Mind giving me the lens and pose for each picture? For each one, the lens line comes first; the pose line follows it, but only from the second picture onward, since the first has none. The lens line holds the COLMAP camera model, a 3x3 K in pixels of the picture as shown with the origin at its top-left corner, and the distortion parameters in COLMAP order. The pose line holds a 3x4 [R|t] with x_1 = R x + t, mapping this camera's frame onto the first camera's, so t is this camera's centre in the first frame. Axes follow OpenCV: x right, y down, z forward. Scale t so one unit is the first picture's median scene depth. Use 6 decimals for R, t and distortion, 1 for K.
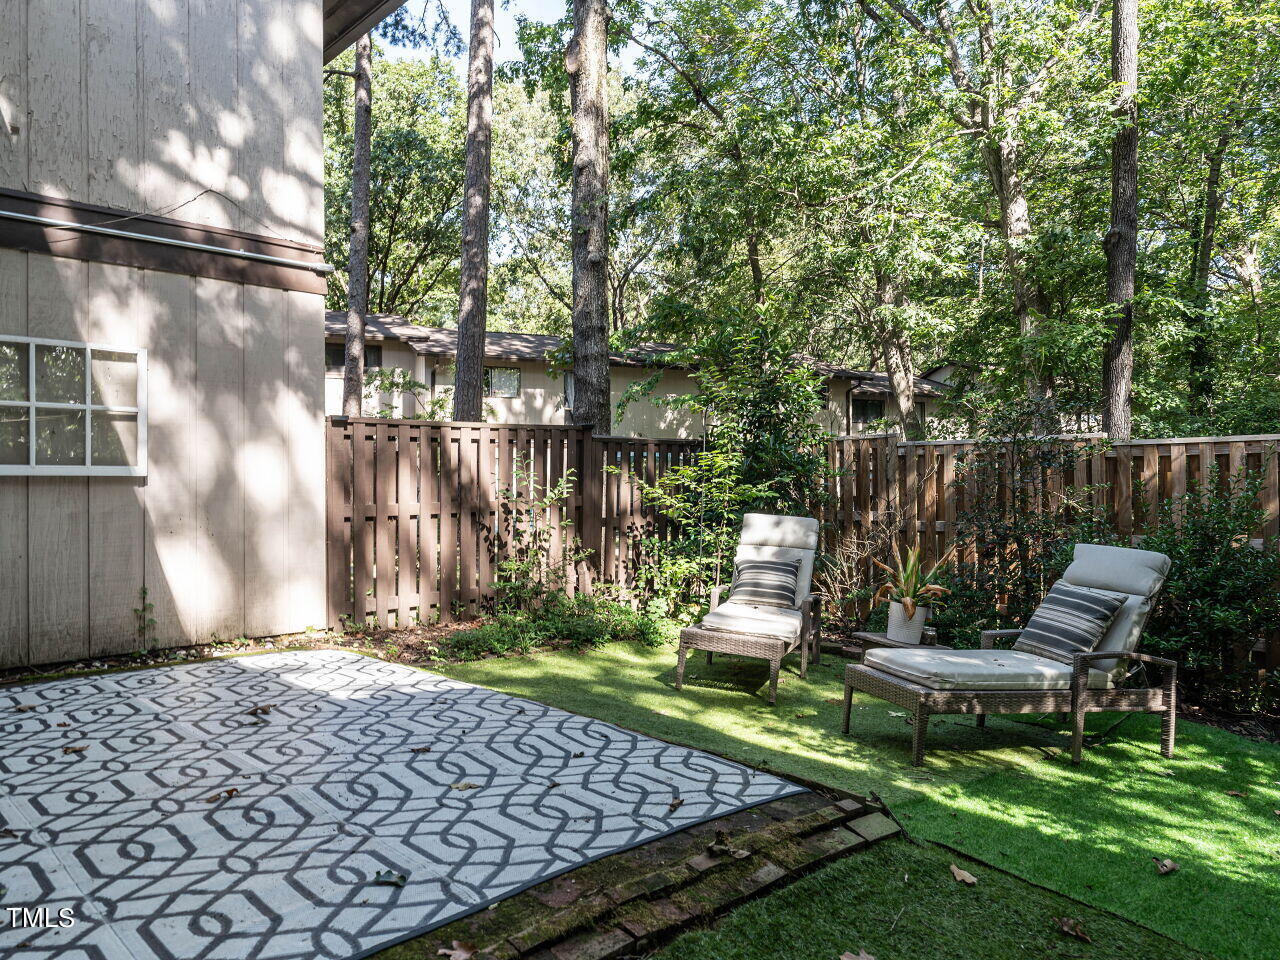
lens RADIAL K [[1022.2, 0, 636.2], [0, 1022.2, 478.5], [0, 0, 1]] dist [0.012965, 0.014286]
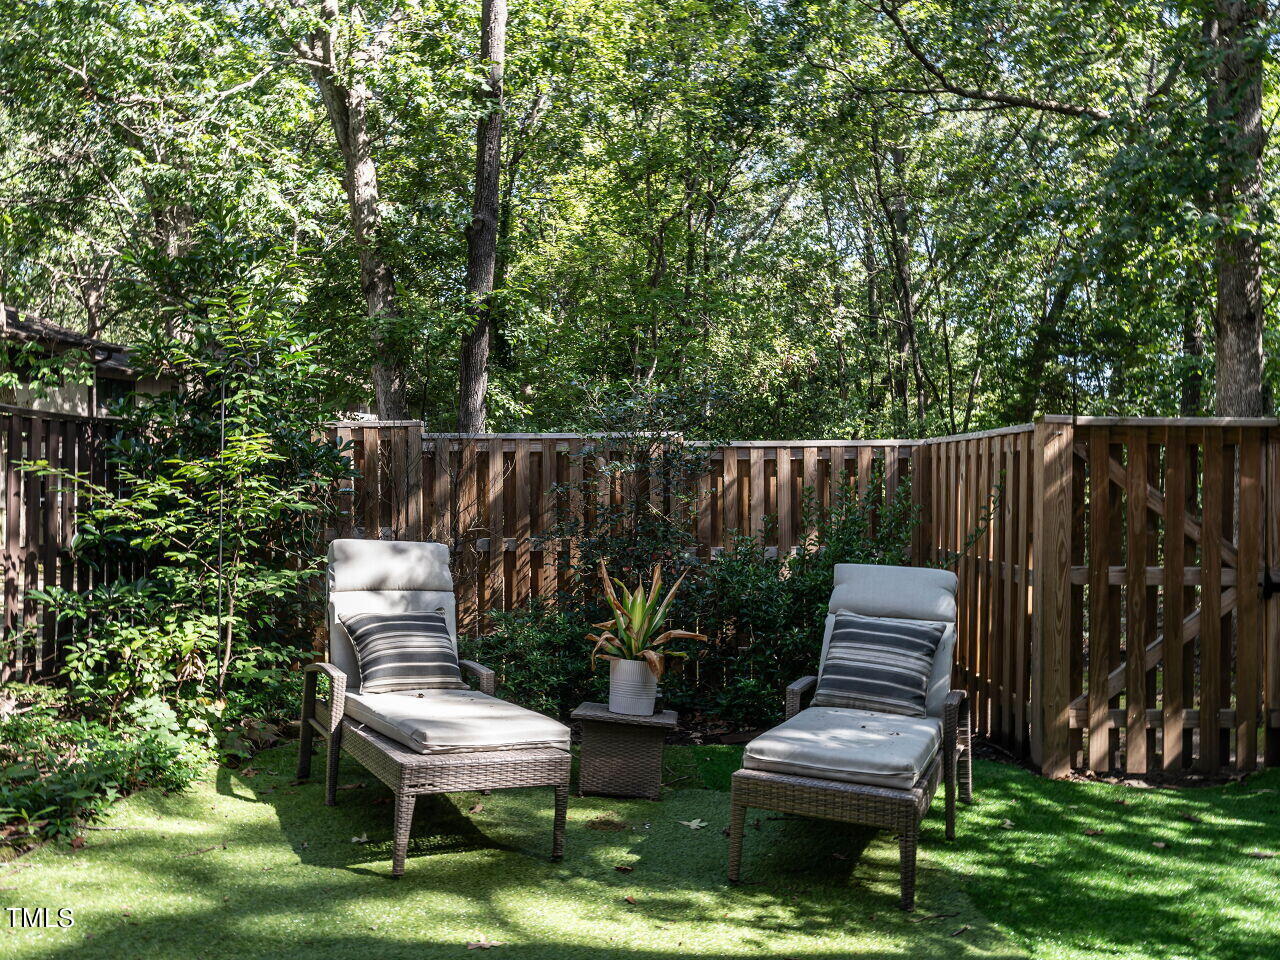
lens RADIAL K [[1022.2, 0, 645.1], [0, 1022.2, 487.9], [0, 0, 1]] dist [0.012965, 0.014286]
pose [[0.652714, 0.001775, 0.757602, -0.241719], [-0.005675, 0.999981, 0.002546, 0.001070], [-0.757583, -0.005961, 0.652711, 0.473997]]
